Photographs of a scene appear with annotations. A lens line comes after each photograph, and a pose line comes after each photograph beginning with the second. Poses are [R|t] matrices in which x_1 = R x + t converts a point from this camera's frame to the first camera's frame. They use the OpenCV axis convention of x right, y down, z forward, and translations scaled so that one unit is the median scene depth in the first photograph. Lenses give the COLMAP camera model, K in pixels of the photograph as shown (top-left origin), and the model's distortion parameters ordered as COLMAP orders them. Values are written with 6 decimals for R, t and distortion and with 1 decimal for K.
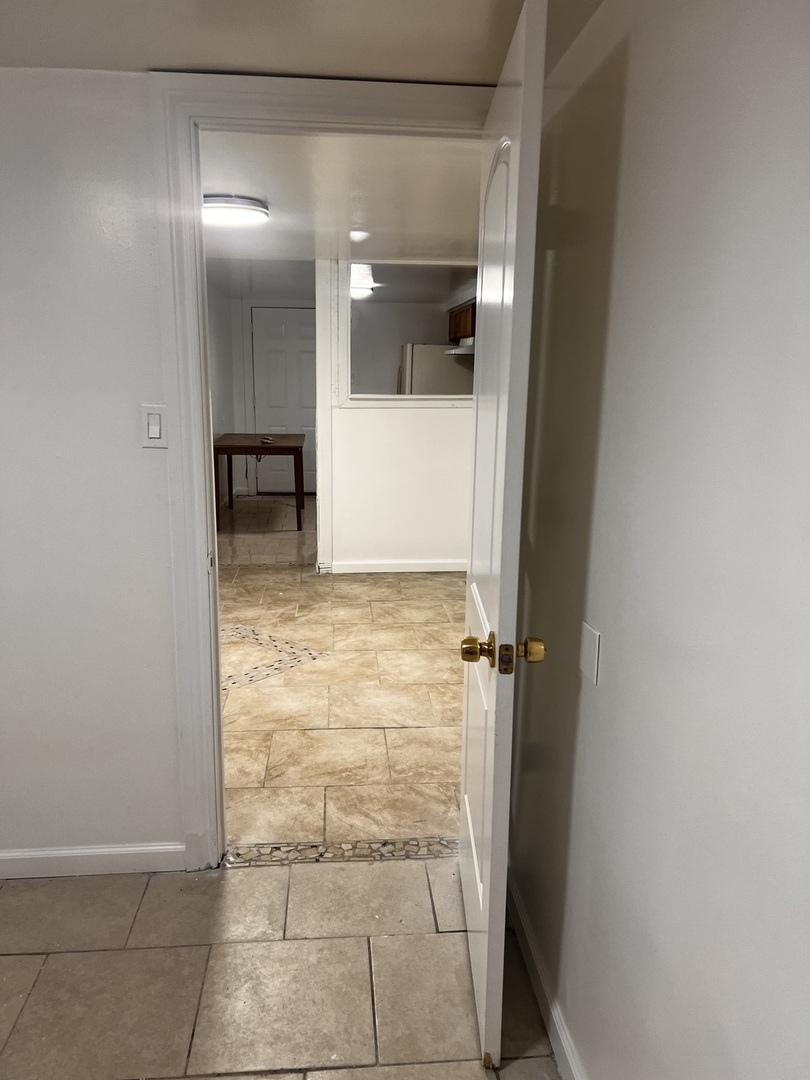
lens RADIAL K [[813.7, 0, 401.1], [0, 813.7, 550.6], [0, 0, 1]] dist [0.042925, -0.048051]
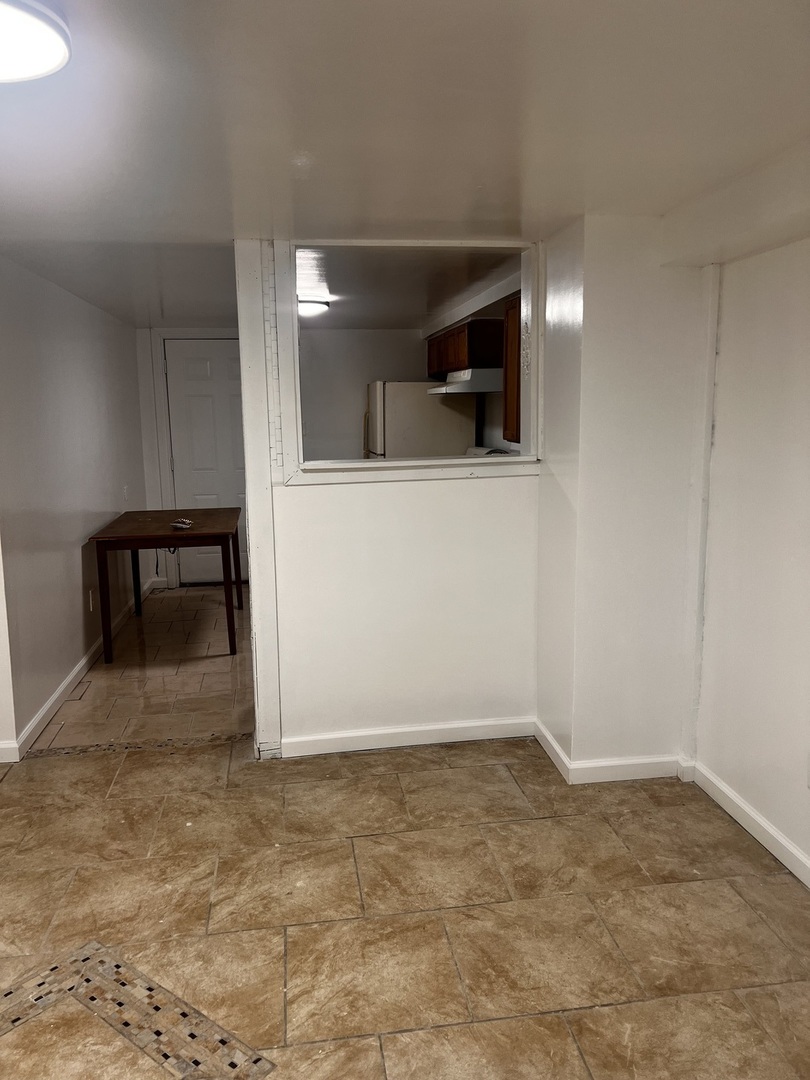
lens RADIAL K [[813.7, 0, 410.4], [0, 813.7, 540.8], [0, 0, 1]] dist [0.042925, -0.048051]
pose [[0.996883, -0.040502, 0.067703, -0.029352], [0.044541, 0.997249, -0.059246, -0.107932], [-0.065117, 0.062077, 0.995945, 0.455335]]
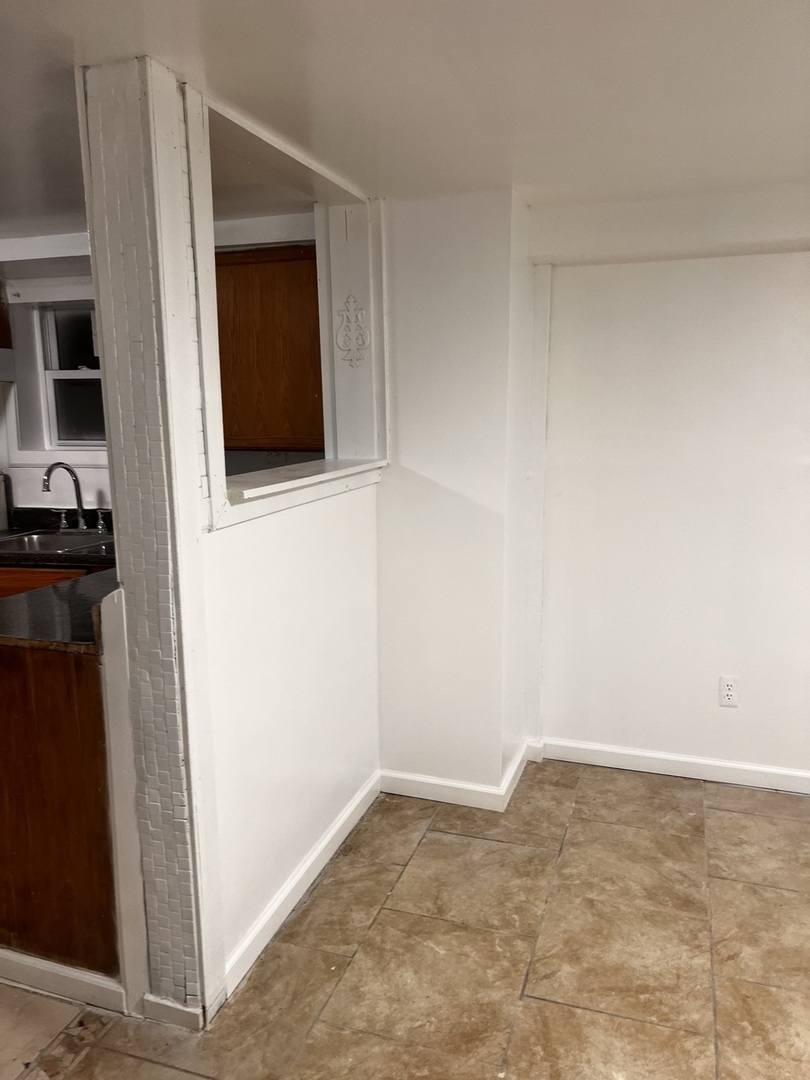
lens RADIAL K [[813.7, 0, 413.4], [0, 813.7, 539.9], [0, 0, 1]] dist [0.042925, -0.048051]
pose [[0.382021, -0.169333, 0.908508, -0.400136], [0.217200, 0.971985, 0.089833, -0.208242], [-0.898267, 0.163010, 0.408098, 0.889533]]
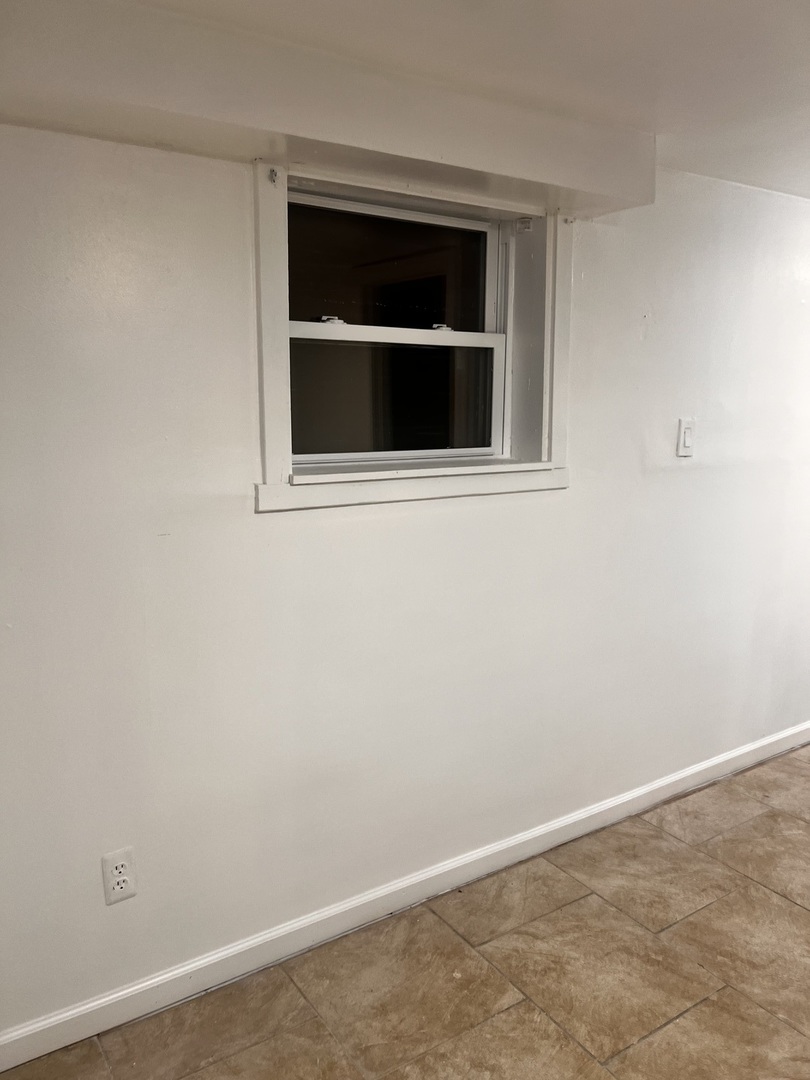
lens RADIAL K [[813.7, 0, 409.6], [0, 813.7, 533.9], [0, 0, 1]] dist [0.042925, -0.048051]
pose [[-0.490388, -0.164392, 0.855859, -0.115330], [0.186694, 0.939434, 0.287417, -0.217514], [-0.851273, 0.300730, -0.429996, 0.949239]]
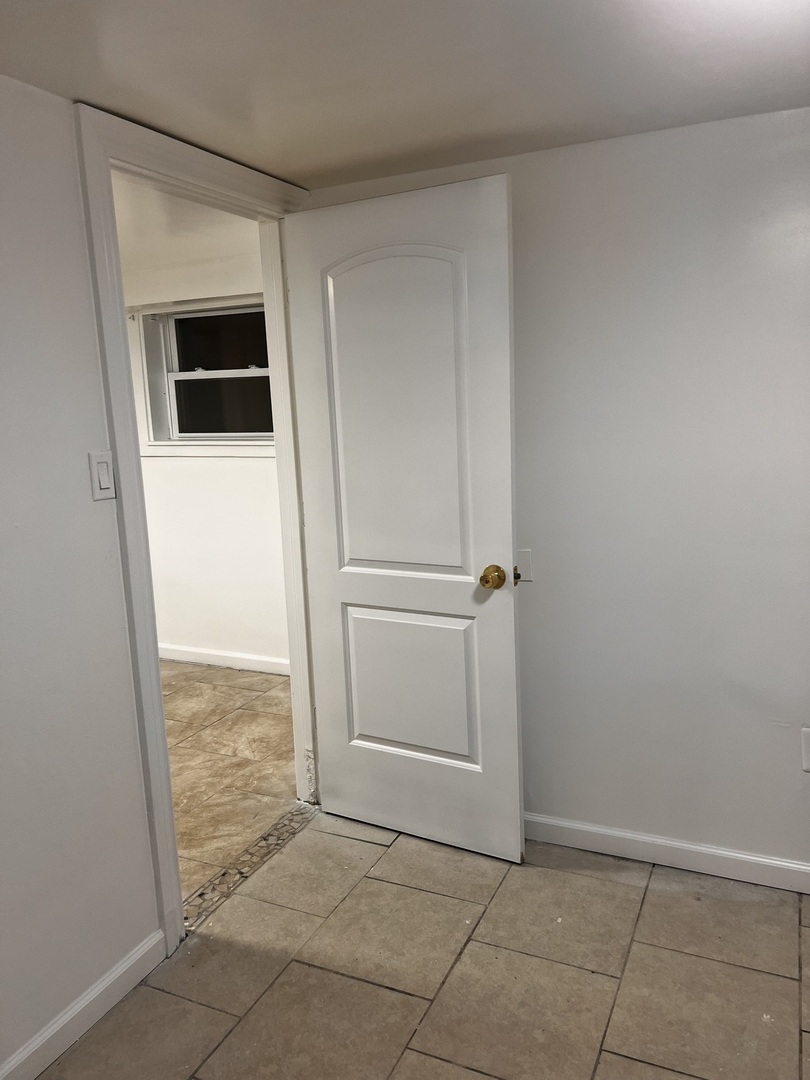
lens RADIAL K [[813.7, 0, 406.7], [0, 813.7, 540.5], [0, 0, 1]] dist [0.042925, -0.048051]
pose [[0.501756, -0.185956, 0.844785, -0.396741], [0.240454, 0.968112, 0.070286, -0.027966], [-0.830917, 0.167865, 0.530470, 0.106148]]
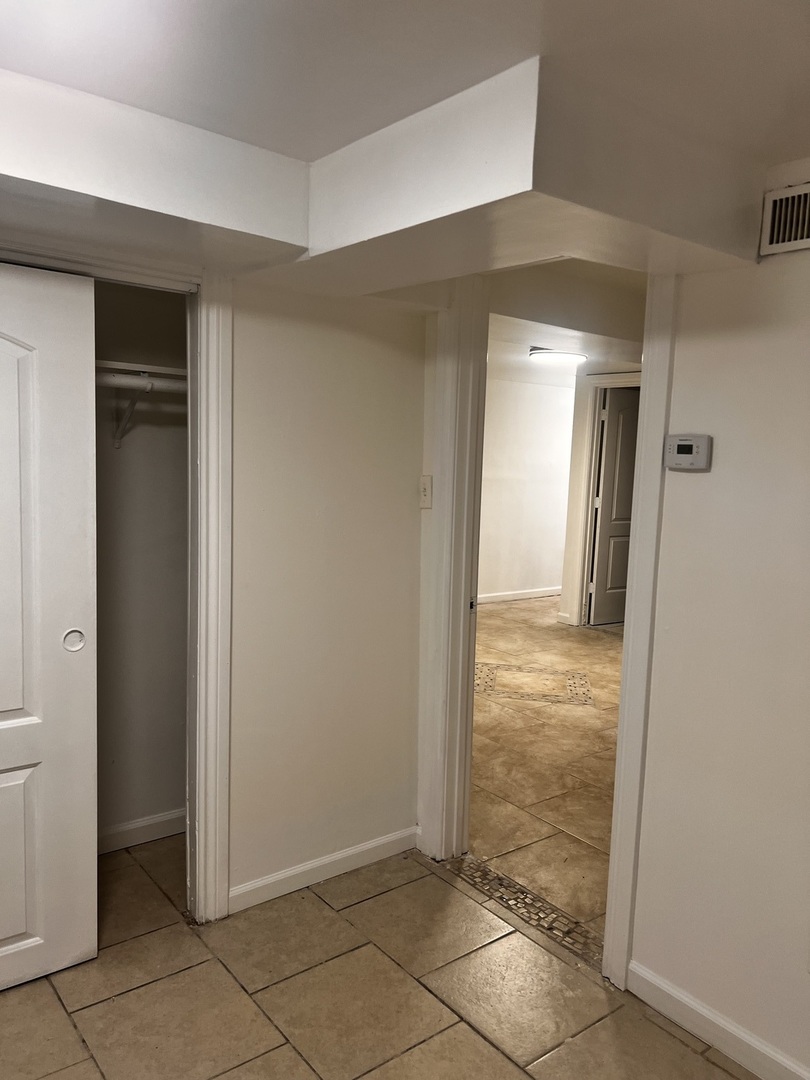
lens RADIAL K [[813.7, 0, 407.8], [0, 813.7, 544.5], [0, 0, 1]] dist [0.042925, -0.048051]
pose [[-0.558239, -0.135255, 0.818581, -0.940116], [0.135548, 0.958499, 0.250813, -0.350609], [-0.818533, 0.250971, -0.516737, 1.482221]]
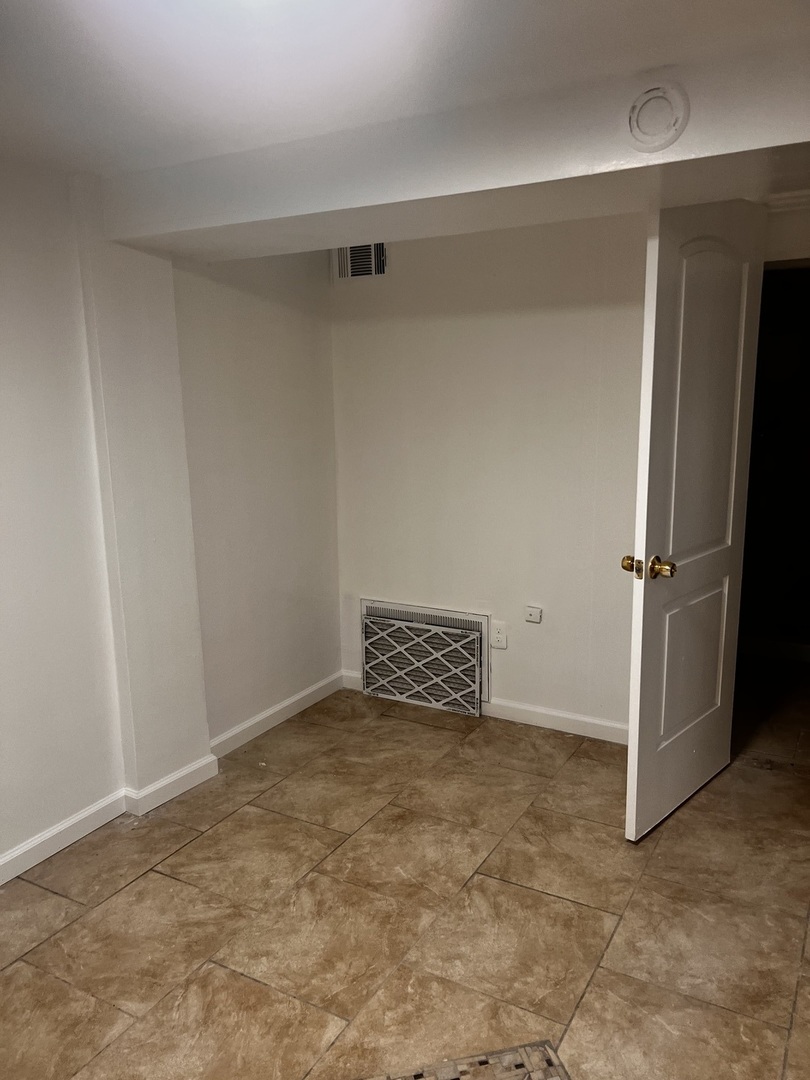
lens RADIAL K [[813.7, 0, 406.6], [0, 813.7, 533.6], [0, 0, 1]] dist [0.042925, -0.048051]
pose [[-0.562524, 0.149328, -0.813184, 0.018948], [-0.167685, 0.942507, 0.289073, -0.210935], [0.809598, 0.298969, -0.505143, 0.912075]]
